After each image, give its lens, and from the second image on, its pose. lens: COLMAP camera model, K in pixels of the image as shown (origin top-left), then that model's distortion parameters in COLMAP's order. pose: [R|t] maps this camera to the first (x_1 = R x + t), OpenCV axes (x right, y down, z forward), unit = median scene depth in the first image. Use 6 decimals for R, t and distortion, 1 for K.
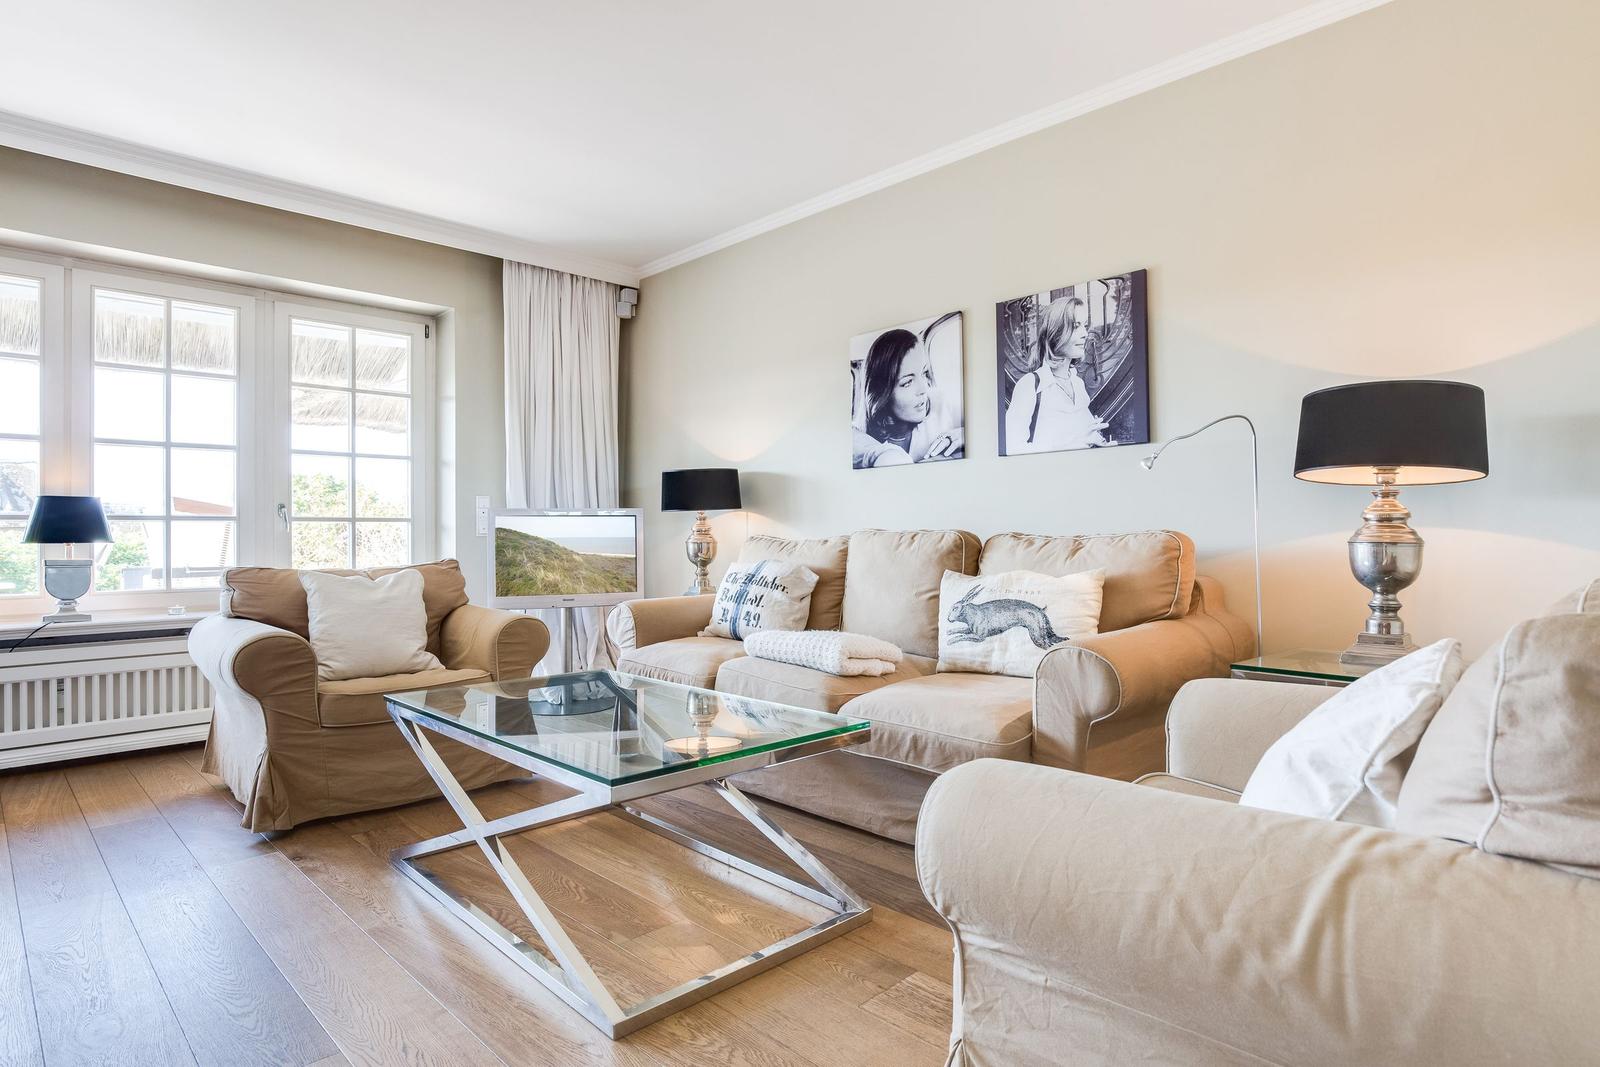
lens RADIAL K [[975.2, 0, 800.0], [0, 975.2, 533.5], [0, 0, 1]] dist [0.014826, -0.000482]
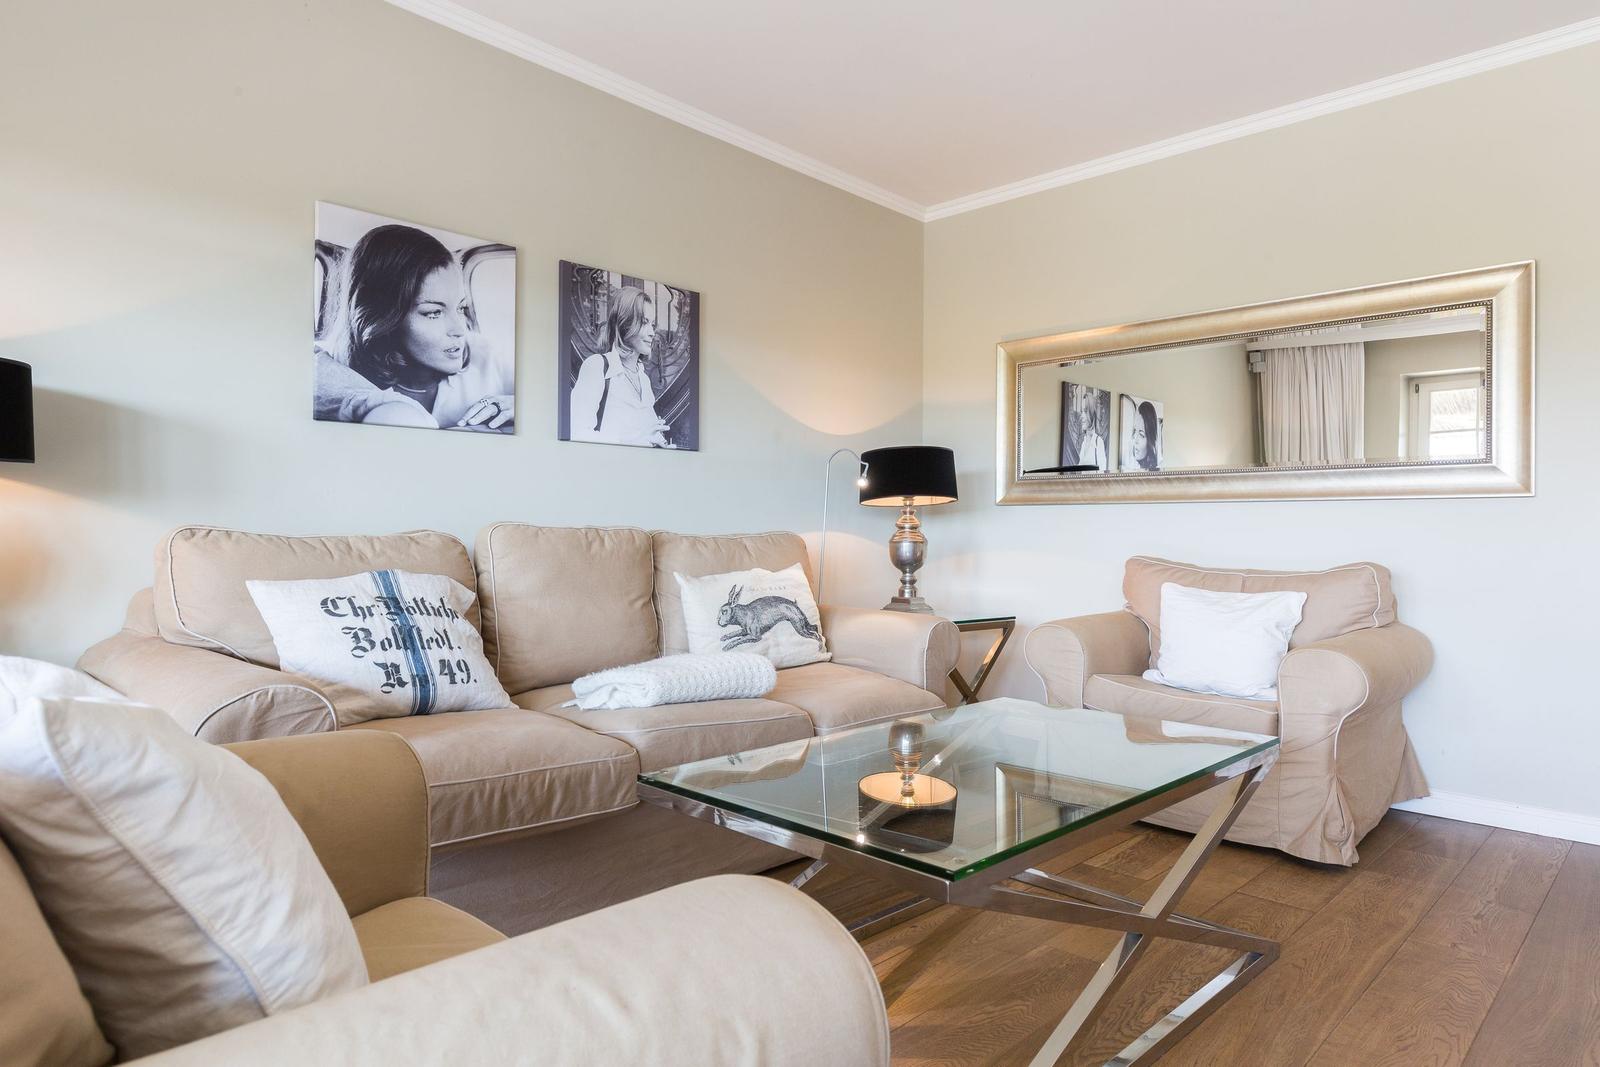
lens RADIAL K [[975.2, 0, 800.0], [0, 975.2, 533.5], [0, 0, 1]] dist [0.014826, -0.000482]
pose [[-0.084394, 0.009961, 0.996383, -0.684906], [-0.010389, 0.999887, -0.010876, 0.010212], [-0.996378, -0.011269, -0.084281, 0.890233]]
